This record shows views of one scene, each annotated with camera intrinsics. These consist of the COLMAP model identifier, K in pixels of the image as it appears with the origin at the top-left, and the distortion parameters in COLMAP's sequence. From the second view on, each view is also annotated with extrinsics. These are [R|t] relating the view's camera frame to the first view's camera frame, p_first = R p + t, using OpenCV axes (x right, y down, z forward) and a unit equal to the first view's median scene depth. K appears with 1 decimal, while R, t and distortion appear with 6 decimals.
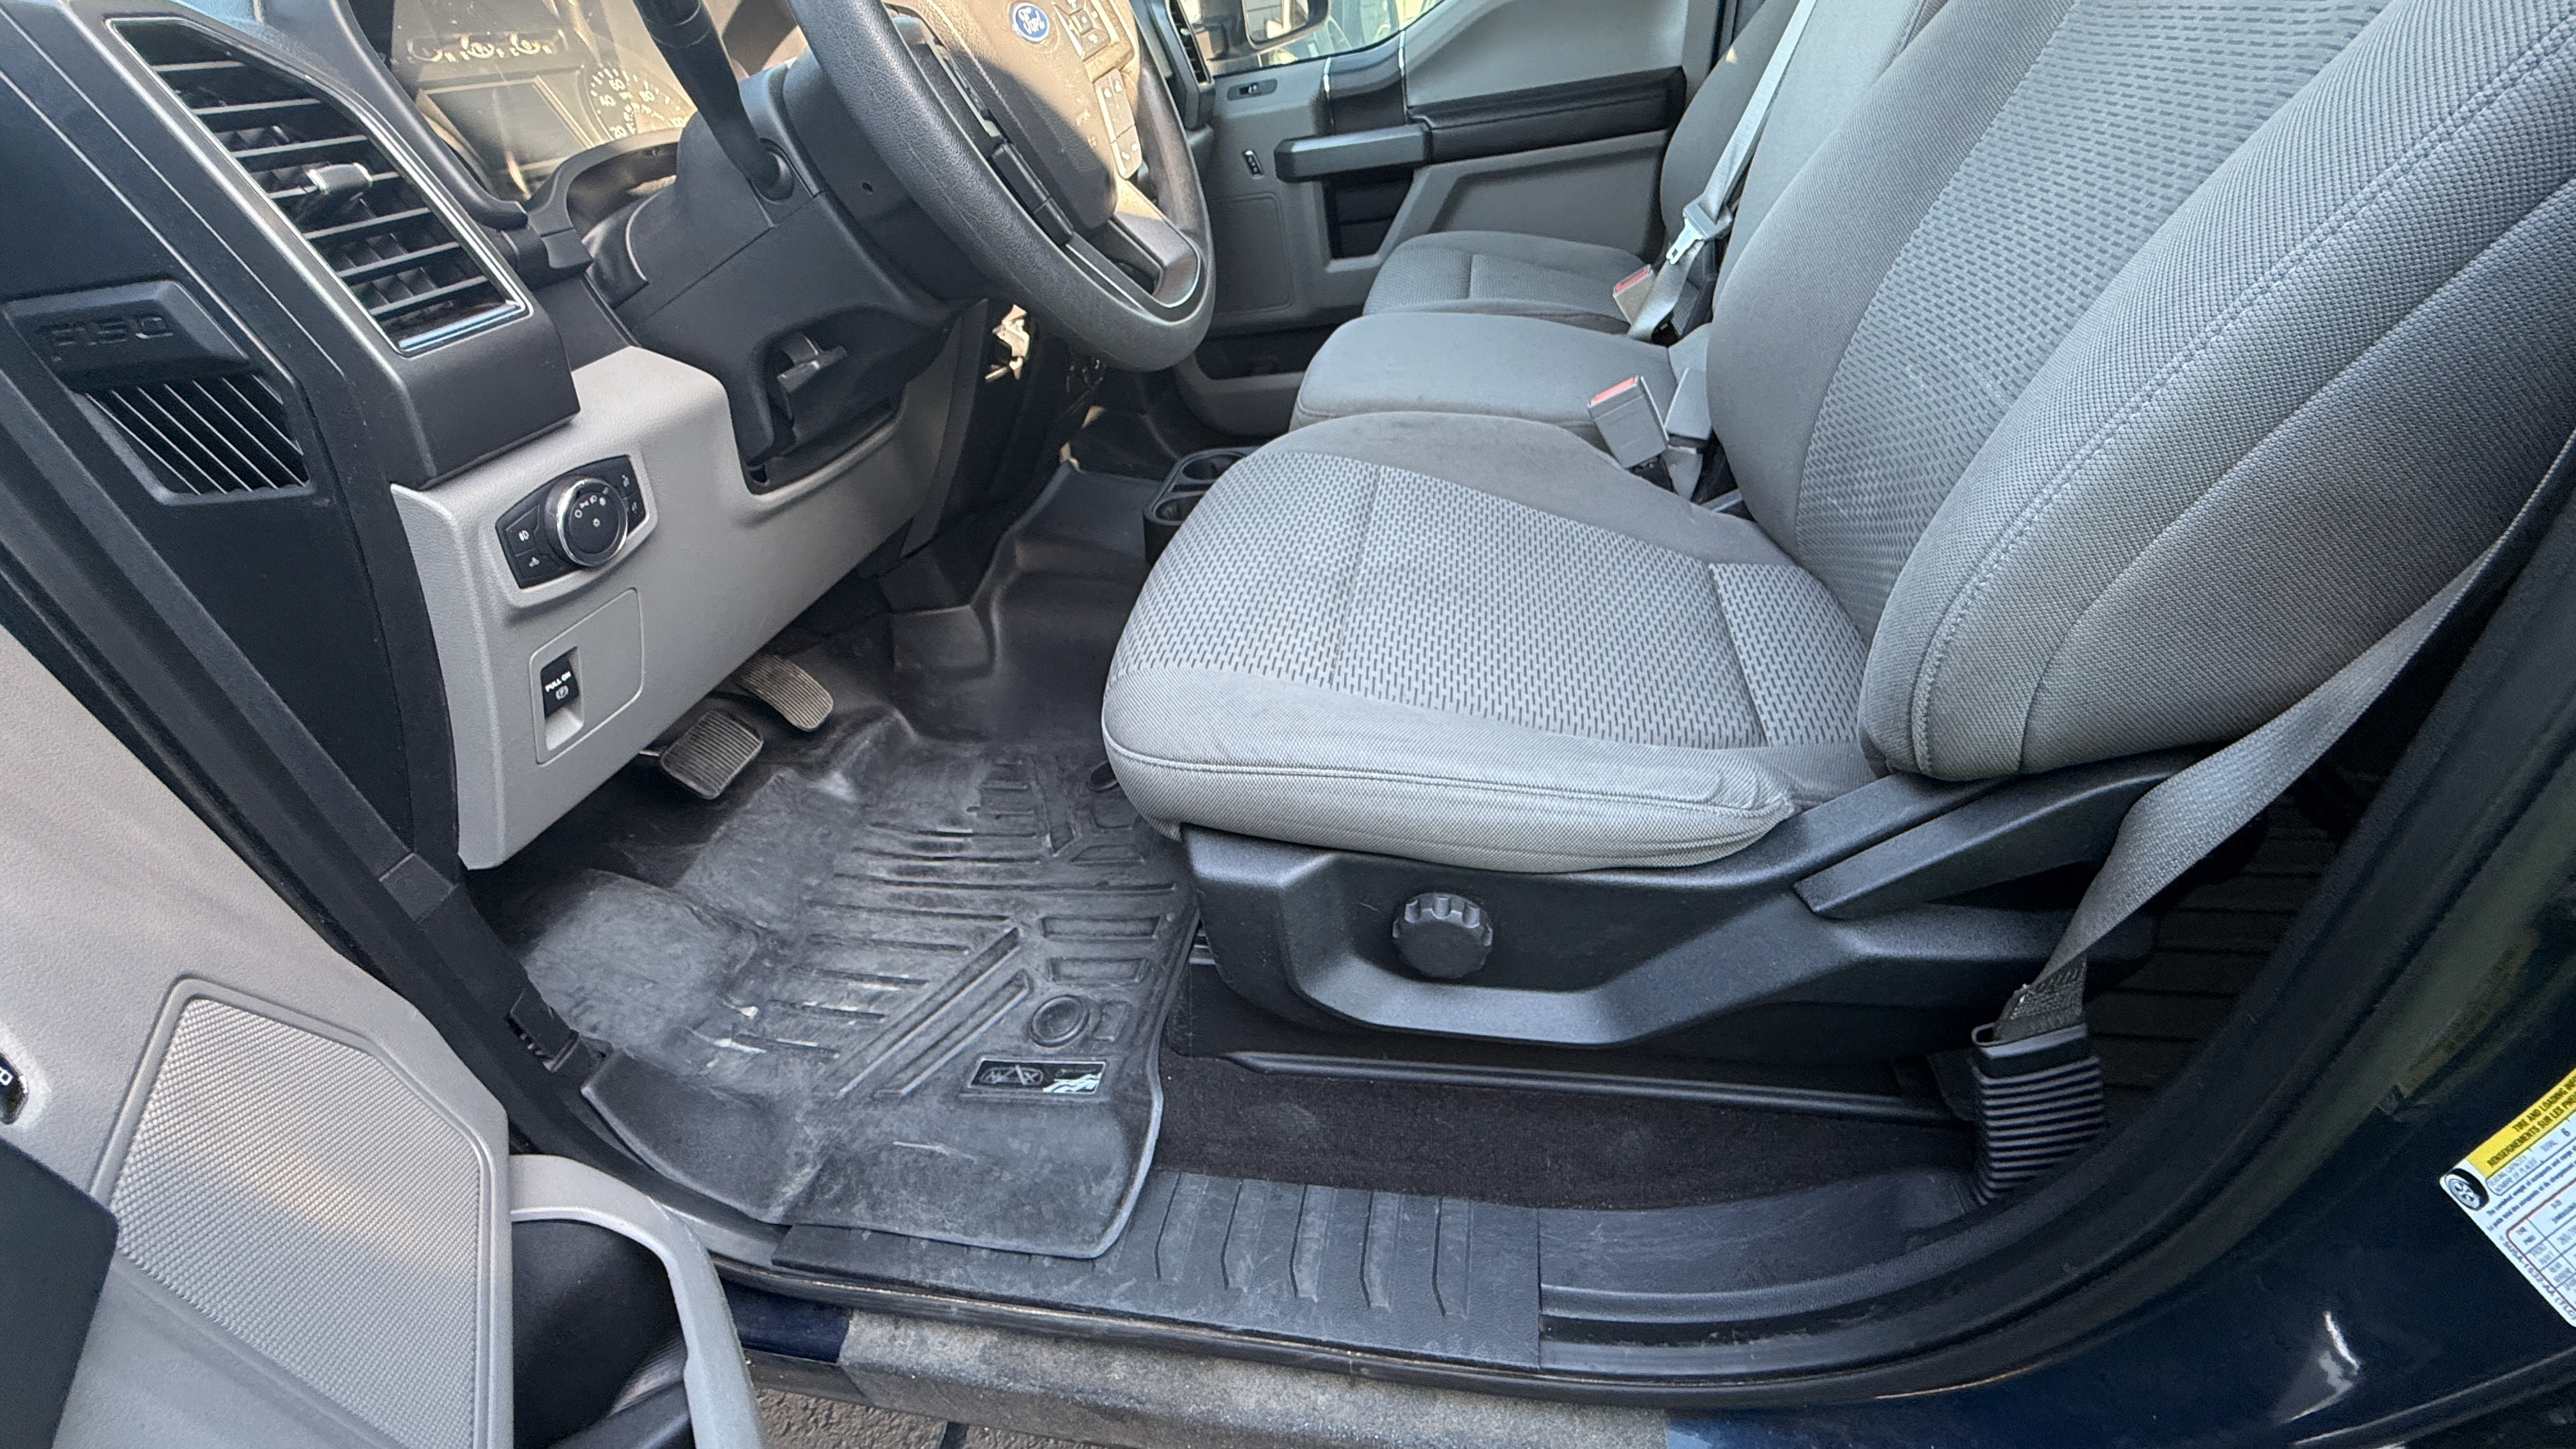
lens RADIAL K [[1026.6, 0, 1282.0], [0, 1026.6, 722.7], [0, 0, 1]] dist [-0.000288, 0.000266]
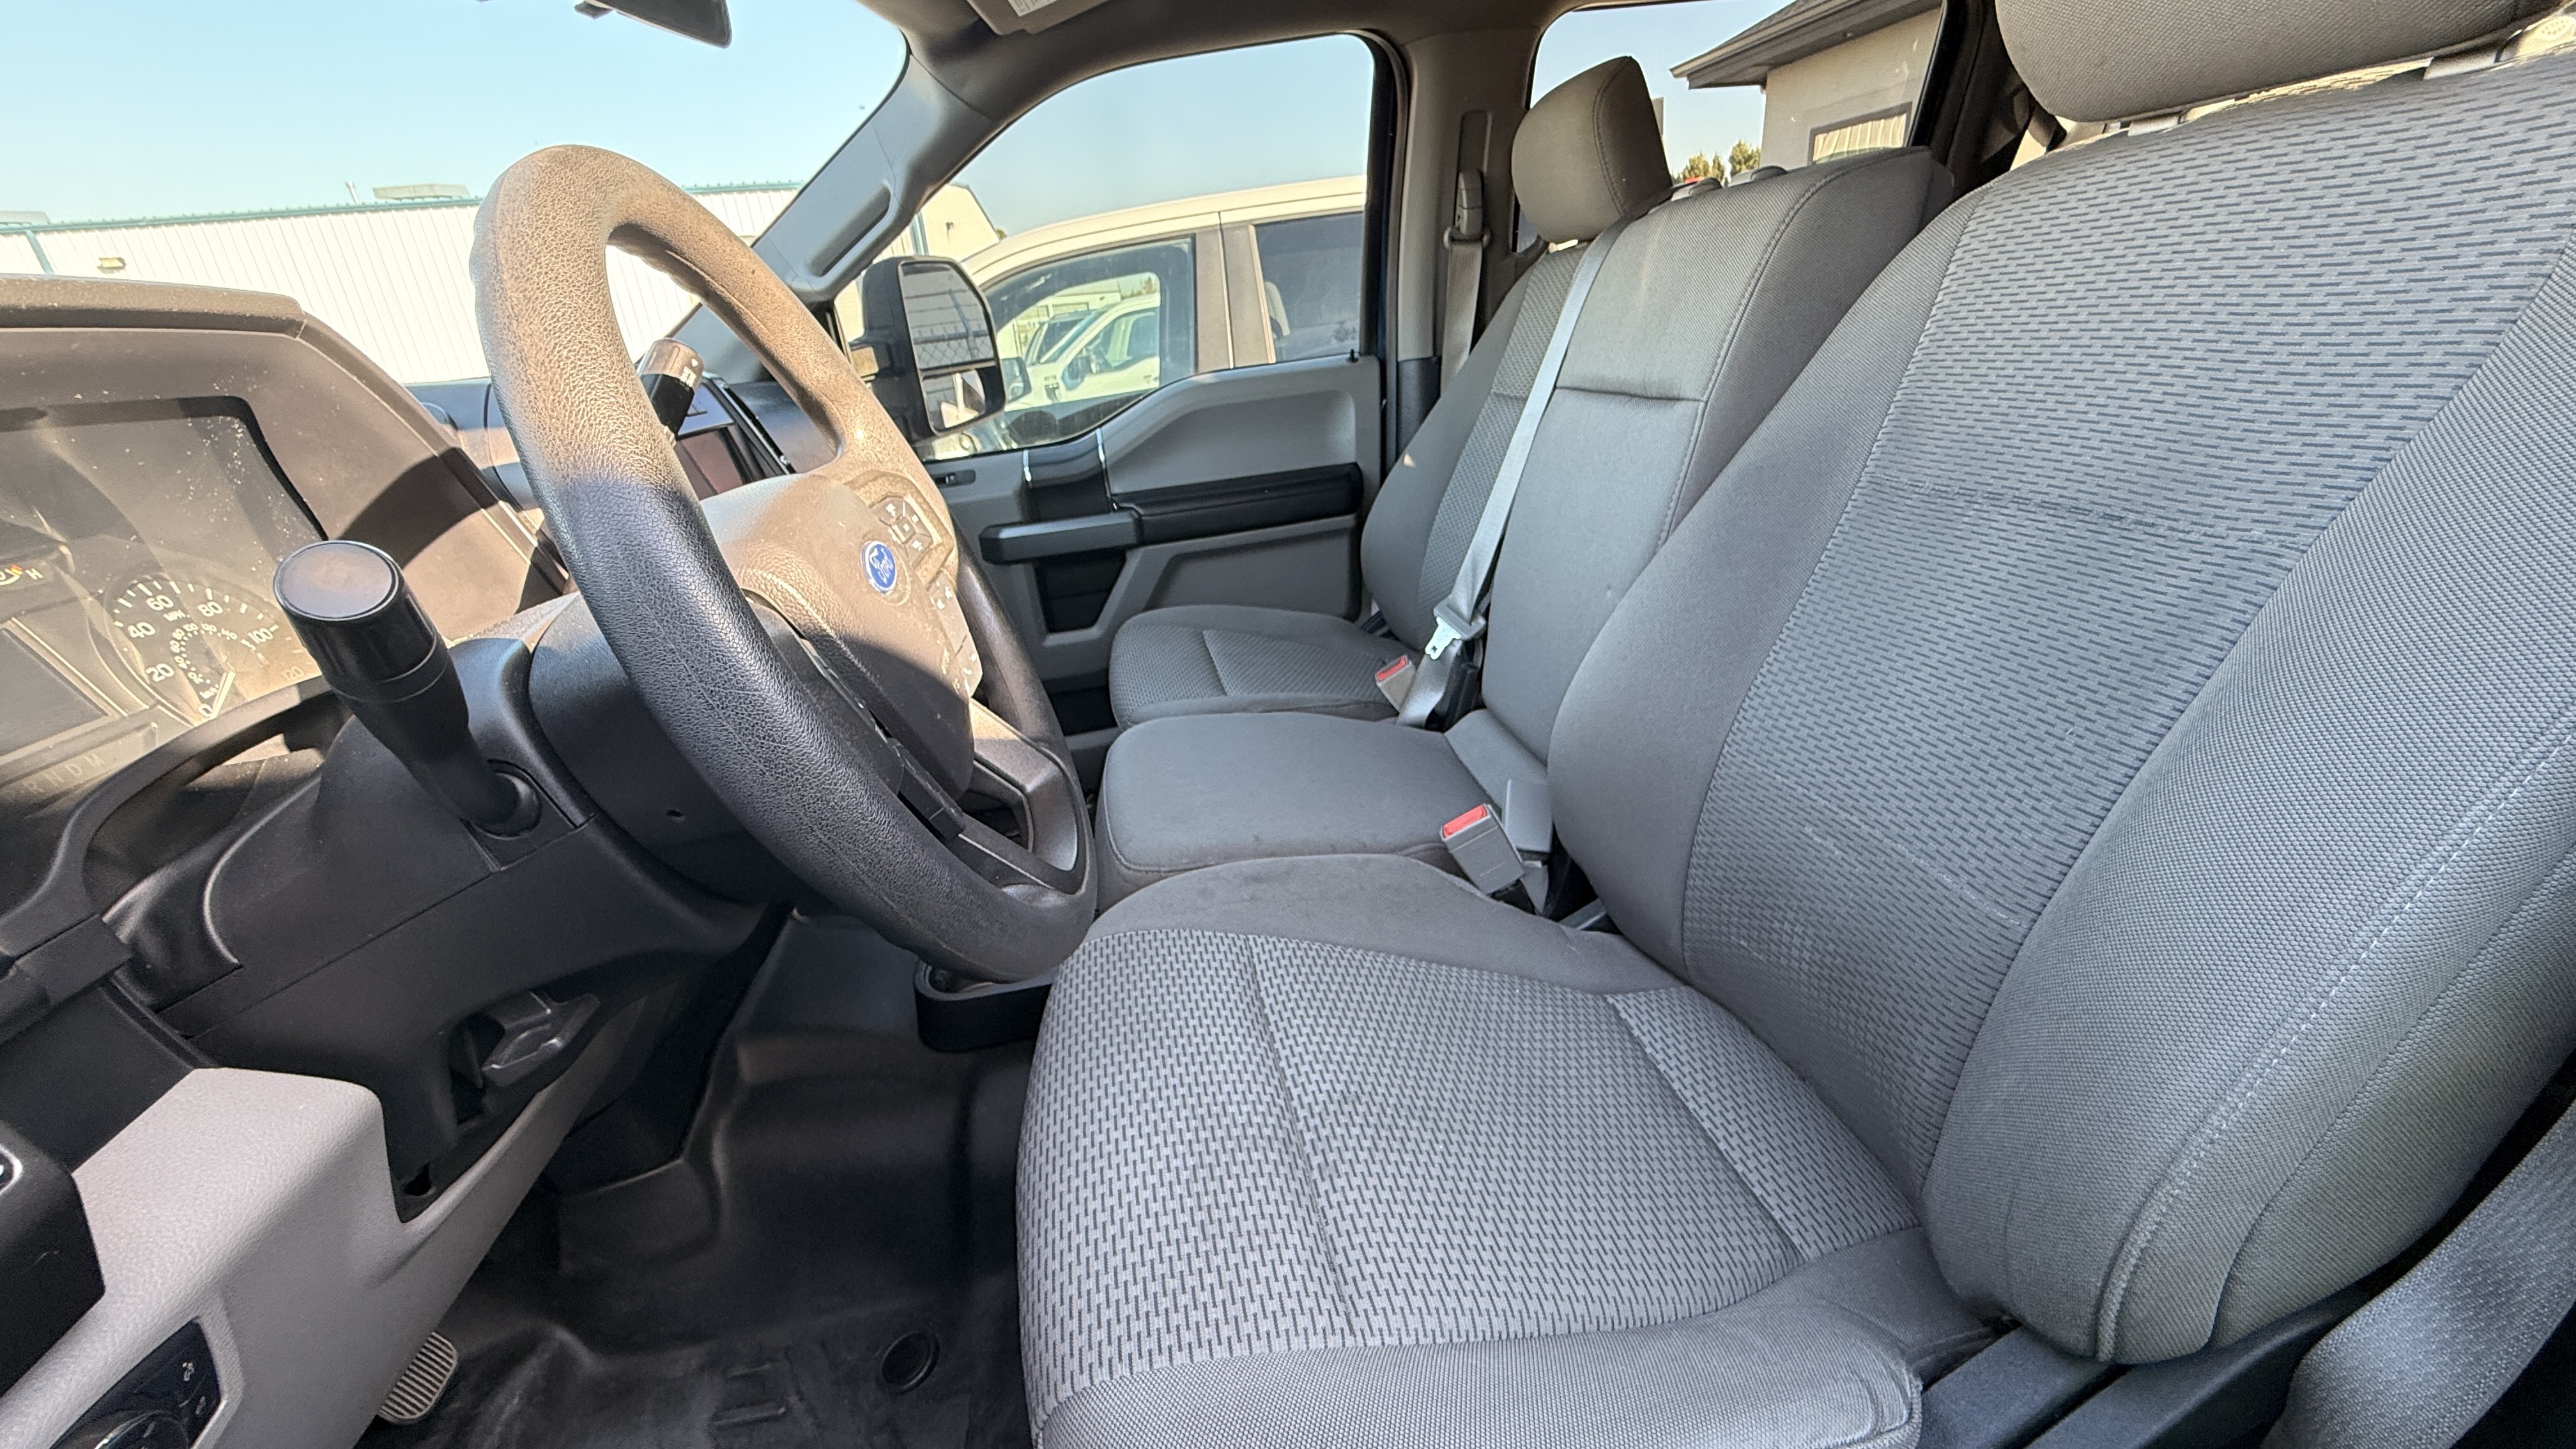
lens RADIAL K [[1026.6, 0, 1282.0], [0, 1026.6, 722.7], [0, 0, 1]] dist [-0.000288, 0.000266]
pose [[0.937705, -0.090713, 0.335382, -0.122091], [0.174681, 0.957528, -0.229404, -0.173767], [-0.300328, 0.273698, 0.913725, 0.111985]]
